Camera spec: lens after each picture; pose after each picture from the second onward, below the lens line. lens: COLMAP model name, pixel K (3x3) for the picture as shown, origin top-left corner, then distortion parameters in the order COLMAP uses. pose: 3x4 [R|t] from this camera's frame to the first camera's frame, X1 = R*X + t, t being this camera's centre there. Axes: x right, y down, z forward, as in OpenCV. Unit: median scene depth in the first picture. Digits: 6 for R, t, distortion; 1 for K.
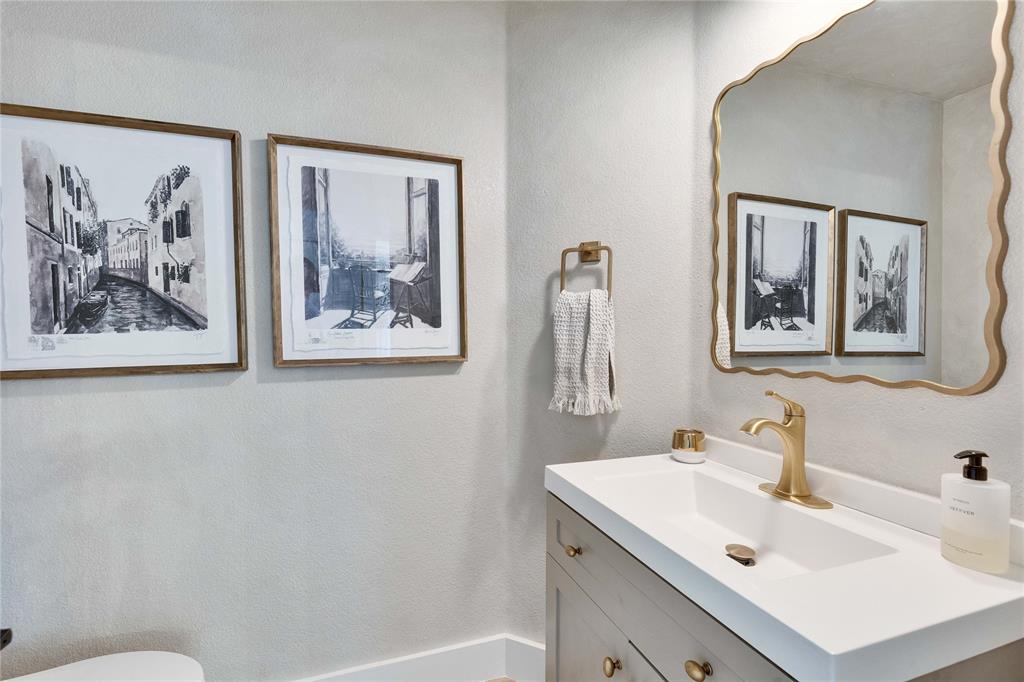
lens RADIAL K [[466.8, 0, 511.5], [0, 466.8, 350.3], [0, 0, 1]] dist [0.007780, -0.000661]
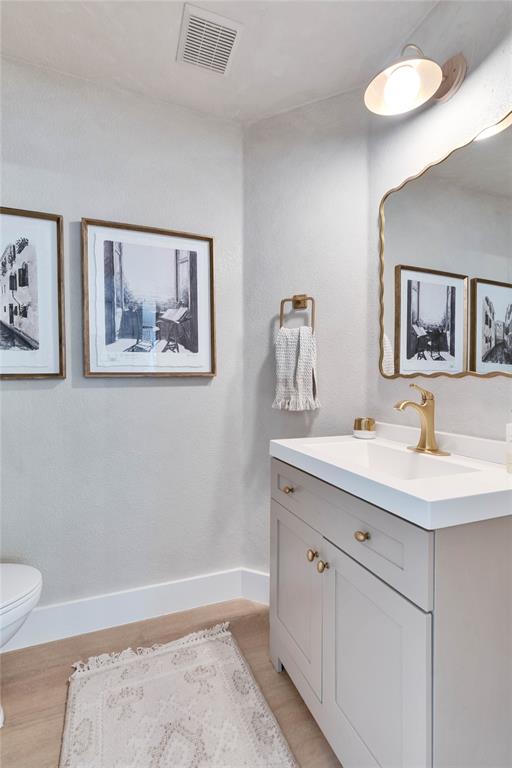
lens RADIAL K [[350.1, 0, 255.3], [0, 350.1, 380.4], [0, 0, 1]] dist [0.007780, -0.000661]
pose [[0.999404, 0.001940, 0.034464, -0.011506], [-0.001369, 0.999861, -0.016595, 0.062233], [-0.034491, 0.016538, 0.999268, -0.106208]]
